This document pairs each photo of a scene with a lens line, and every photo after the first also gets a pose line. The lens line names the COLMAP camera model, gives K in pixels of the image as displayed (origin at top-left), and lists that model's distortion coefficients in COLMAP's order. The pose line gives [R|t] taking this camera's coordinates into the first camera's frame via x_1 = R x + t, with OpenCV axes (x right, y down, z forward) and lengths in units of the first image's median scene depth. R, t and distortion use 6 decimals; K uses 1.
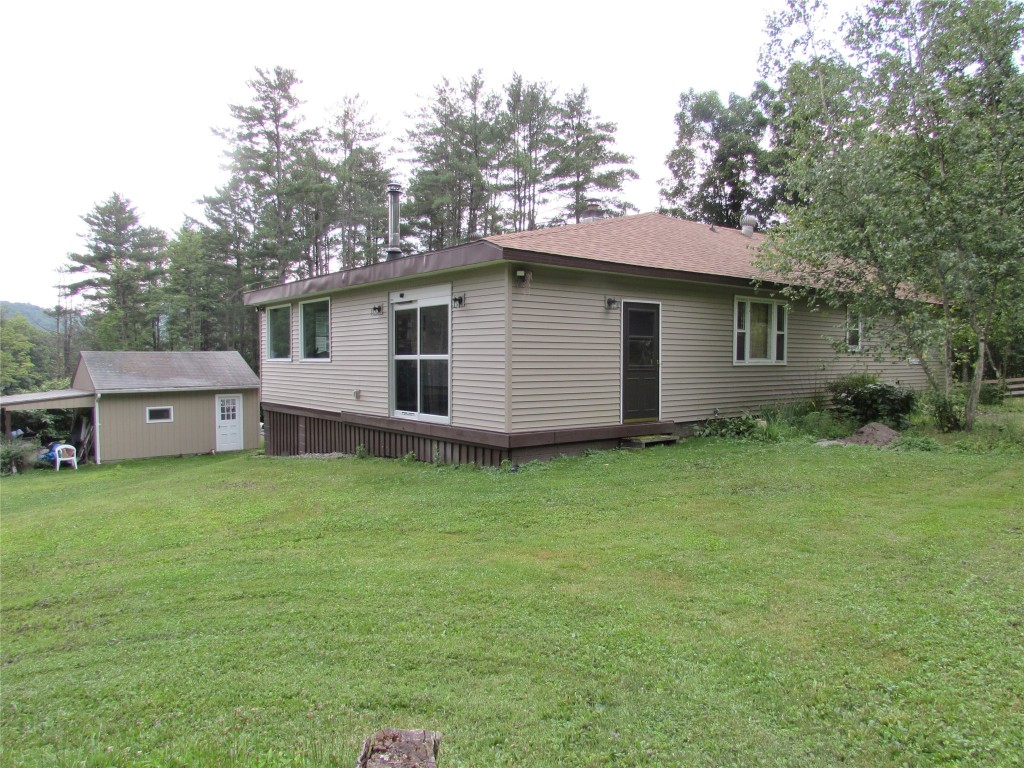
lens RADIAL K [[726.7, 0, 525.7], [0, 726.7, 382.0], [0, 0, 1]] dist [-0.031872, 0.014293]
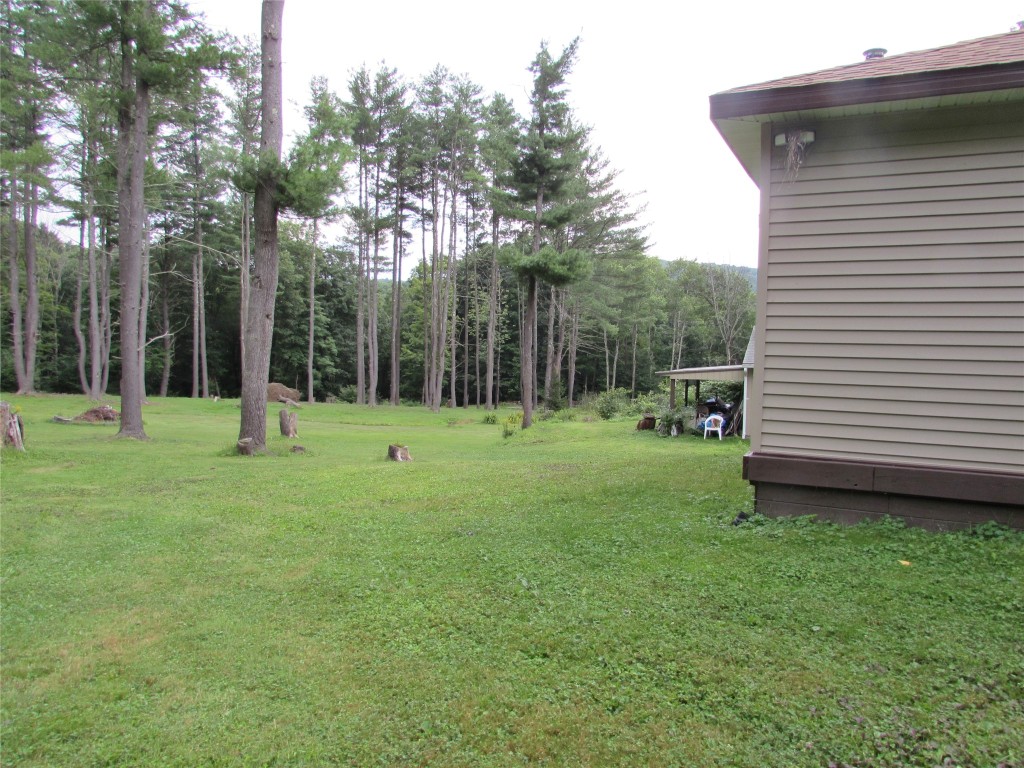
lens RADIAL K [[726.7, 0, 508.2], [0, 726.7, 378.1], [0, 0, 1]] dist [-0.031872, 0.014293]
pose [[0.432291, 0.058556, -0.899831, 0.169561], [-0.044166, 0.998067, 0.043731, 0.000849], [0.900652, 0.020837, 0.434042, 0.280913]]
